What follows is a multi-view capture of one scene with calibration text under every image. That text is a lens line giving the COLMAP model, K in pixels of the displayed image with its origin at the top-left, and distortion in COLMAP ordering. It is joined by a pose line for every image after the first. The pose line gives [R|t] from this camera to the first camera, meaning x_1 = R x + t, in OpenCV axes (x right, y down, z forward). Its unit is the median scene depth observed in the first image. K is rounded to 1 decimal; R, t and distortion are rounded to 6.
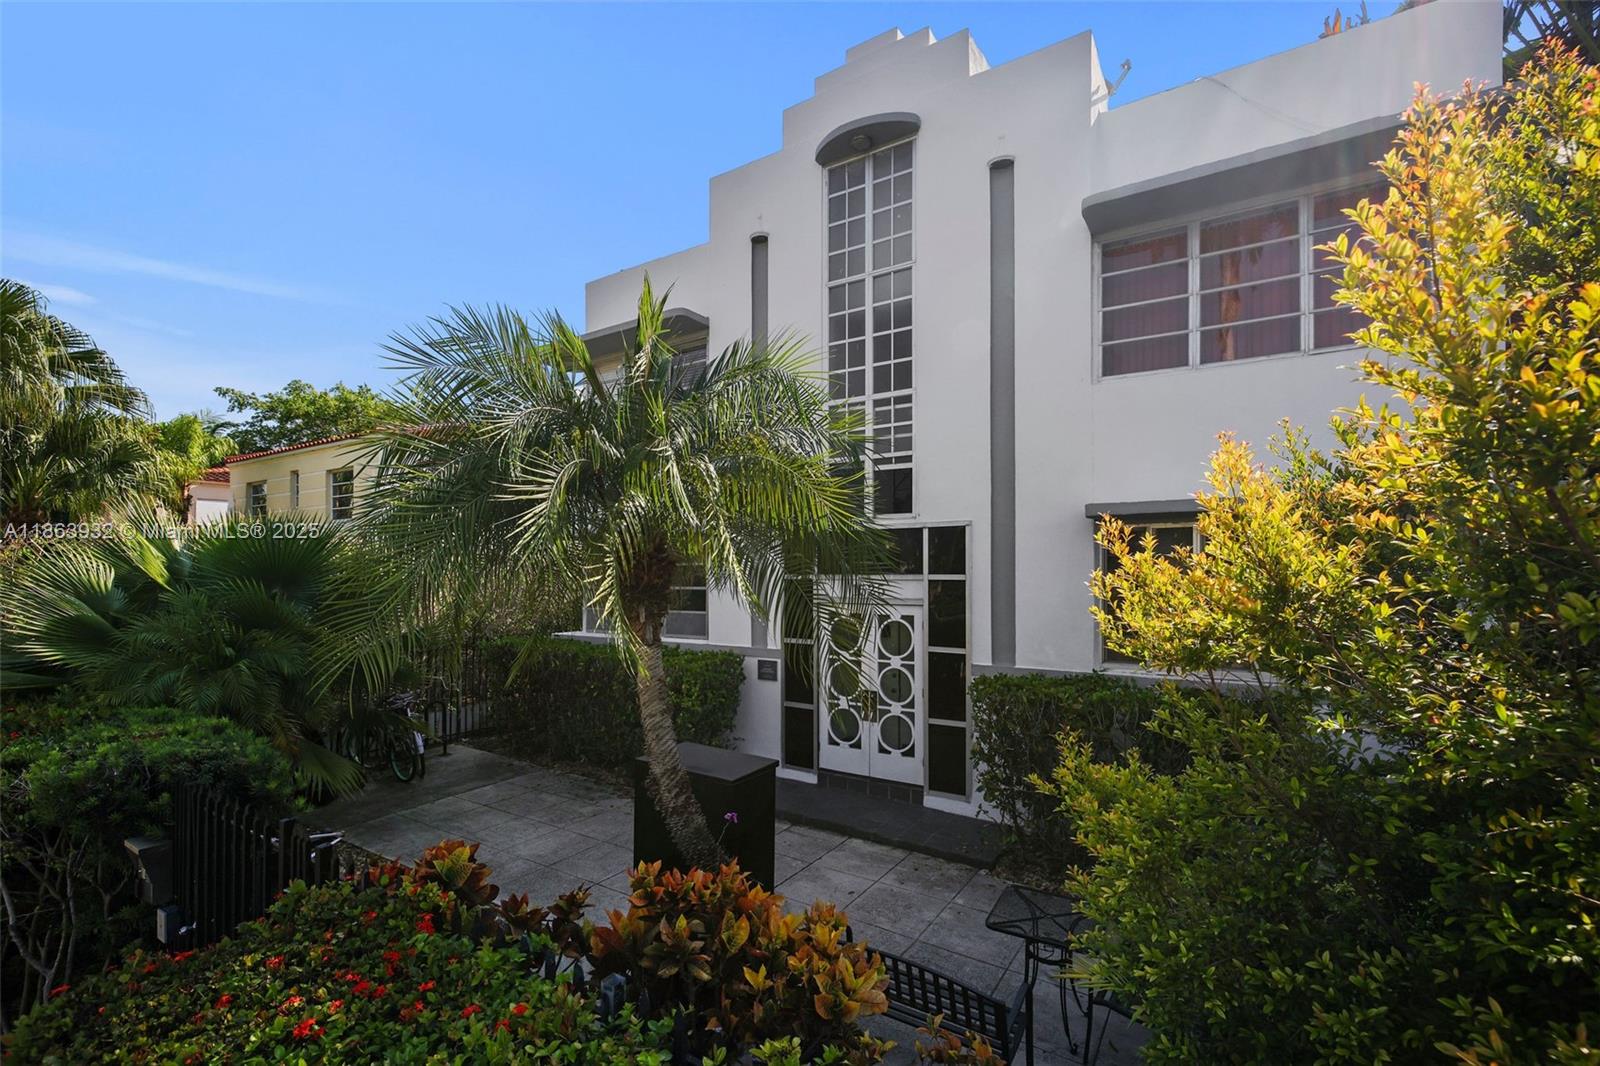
lens RADIAL K [[689.6, 0, 811.5], [0, 689.6, 567.2], [0, 0, 1]] dist [0.000206, -0.000046]
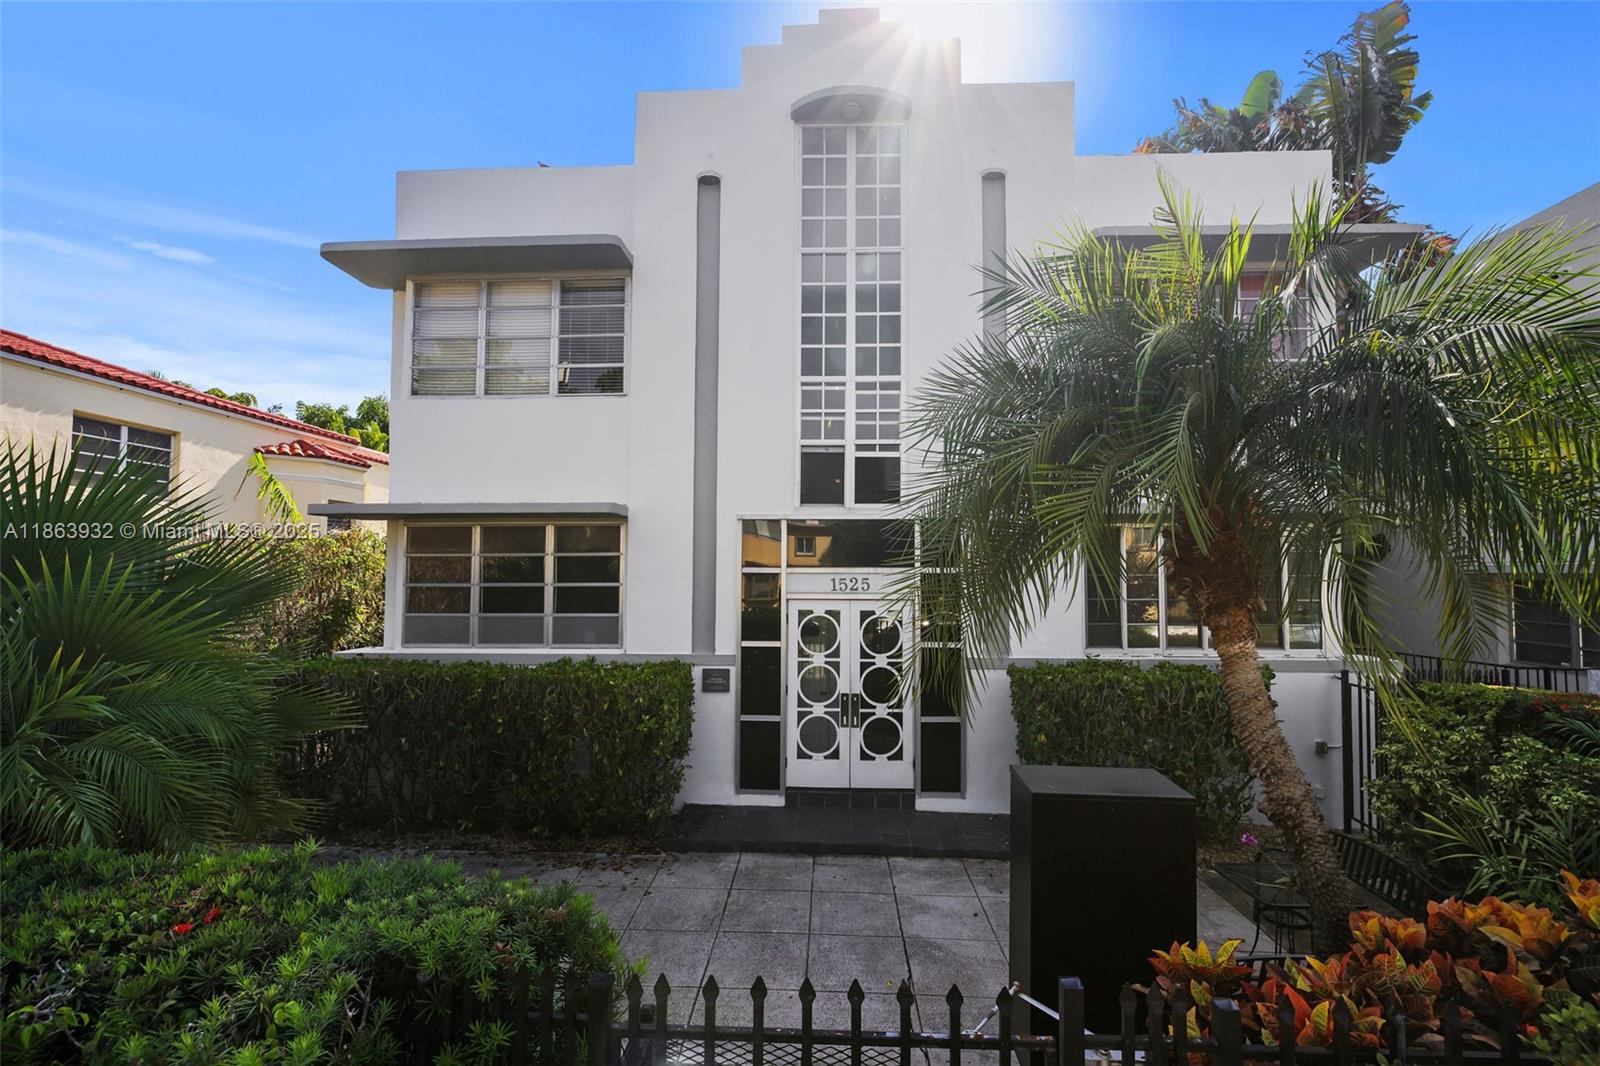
lens RADIAL K [[704.5, 0, 798.9], [0, 704.5, 539.6], [0, 0, 1]] dist [-0.000659, -0.000019]
pose [[0.868929, 0.025346, 0.494288, -0.452860], [-0.007937, 0.999273, -0.037288, 0.008810], [-0.494874, 0.028477, 0.868498, 0.212627]]
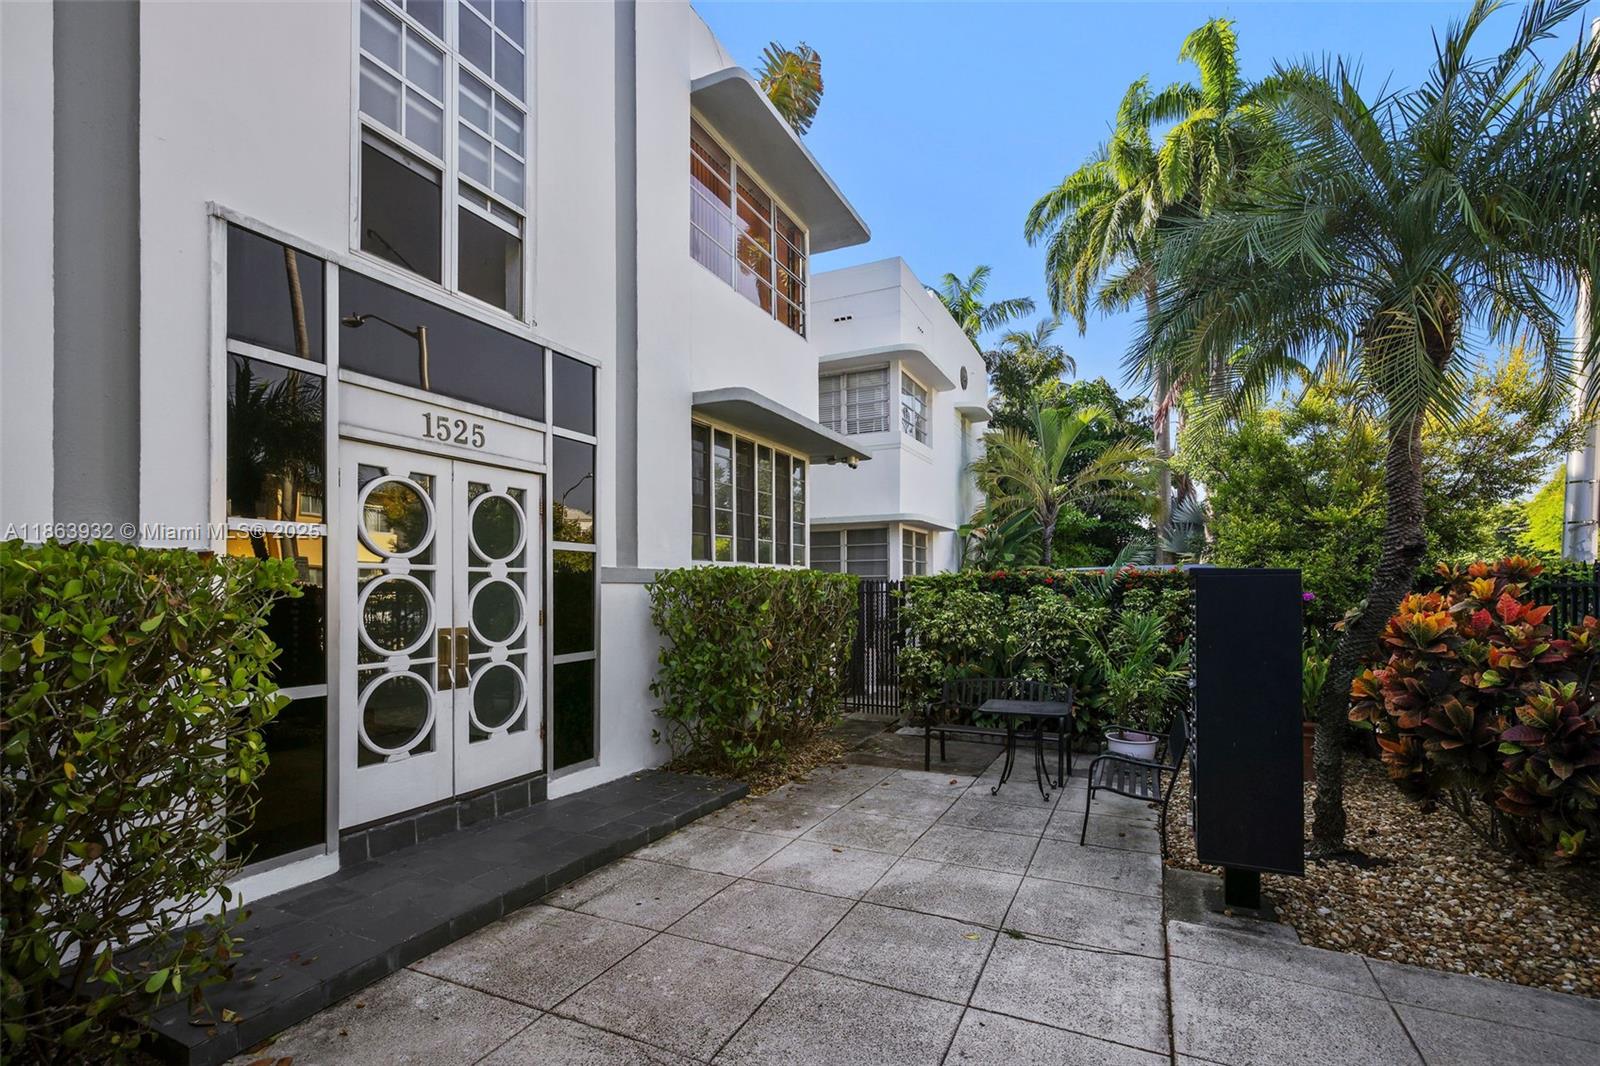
lens RADIAL K [[724.2, 0, 802.9], [0, 724.2, 590.0], [0, 0, 1]] dist [-0.000502, -0.000080]
pose [[-0.115902, 0.001091, 0.993260, -0.485202], [-0.002404, 0.999996, -0.001379, 0.153043], [-0.993258, -0.002548, -0.115899, 0.817424]]
